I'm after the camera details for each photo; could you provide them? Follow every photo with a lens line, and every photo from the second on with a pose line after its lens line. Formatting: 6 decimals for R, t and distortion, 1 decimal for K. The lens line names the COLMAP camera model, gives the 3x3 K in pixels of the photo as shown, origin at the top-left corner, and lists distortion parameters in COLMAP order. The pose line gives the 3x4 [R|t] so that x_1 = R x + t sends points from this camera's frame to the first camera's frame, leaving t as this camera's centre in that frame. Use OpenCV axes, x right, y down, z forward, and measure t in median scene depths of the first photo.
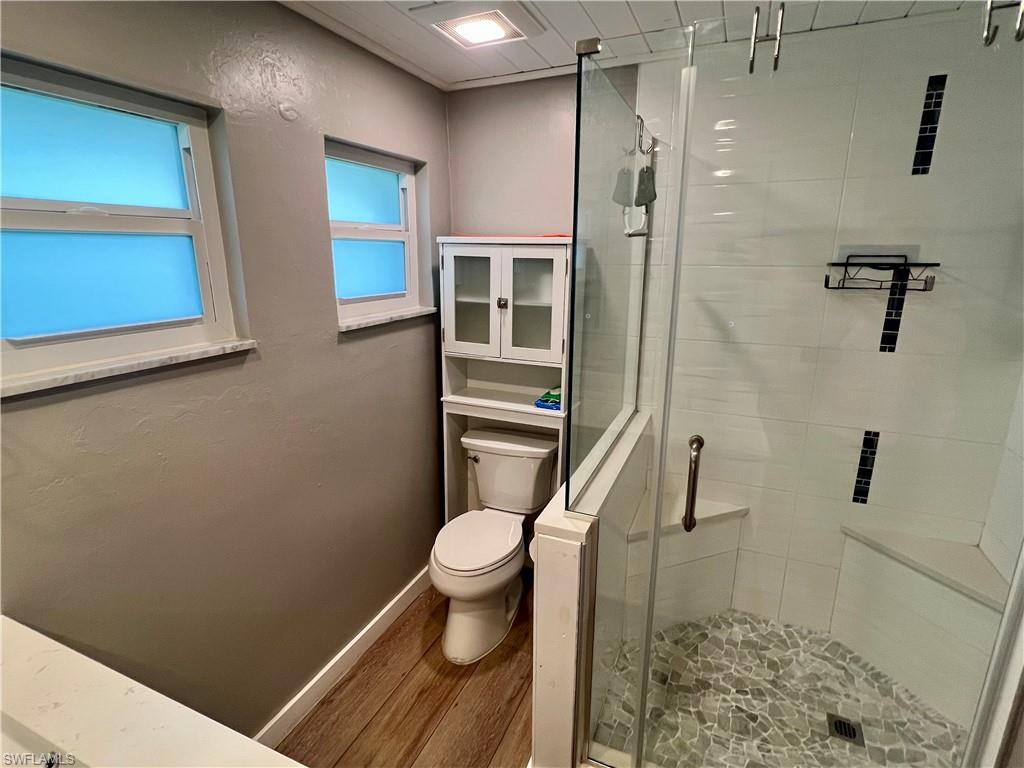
lens RADIAL K [[518.4, 0, 511.6], [0, 518.4, 384.1], [0, 0, 1]] dist [0.003292, 0.000308]
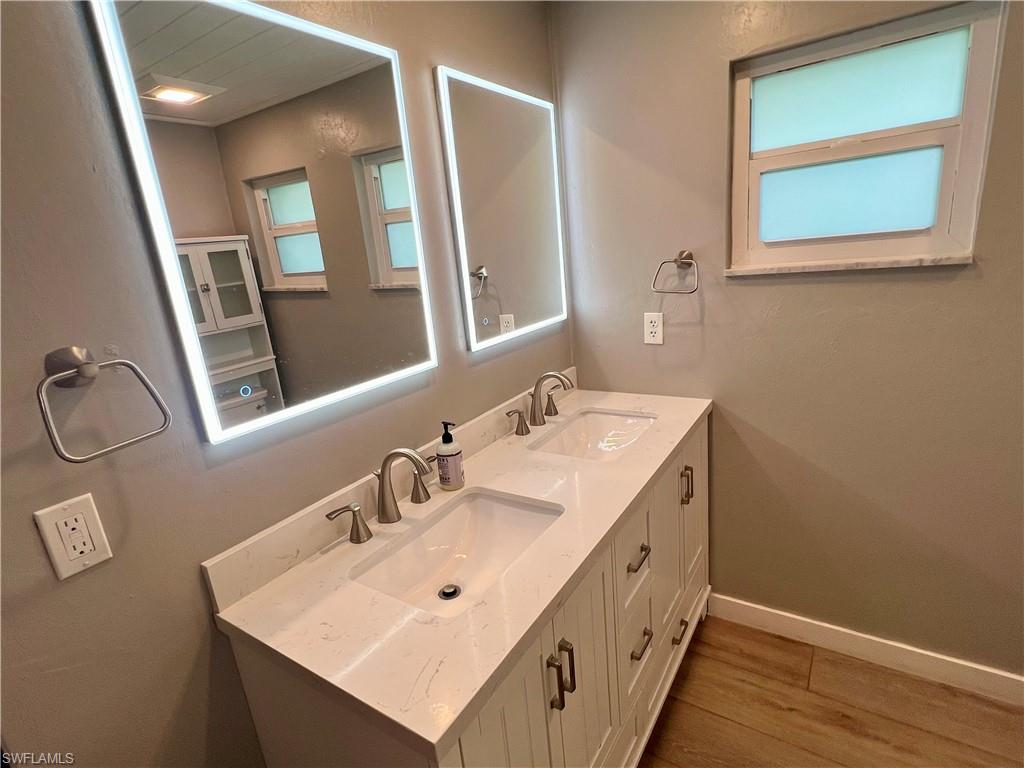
lens RADIAL K [[518.4, 0, 513.1], [0, 518.4, 385.0], [0, 0, 1]] dist [0.003292, 0.000308]
pose [[-0.166984, 0.273211, -0.947350, 0.569903], [-0.148041, 0.943000, 0.298050, -0.023266], [0.974782, 0.190016, -0.117019, 0.376270]]
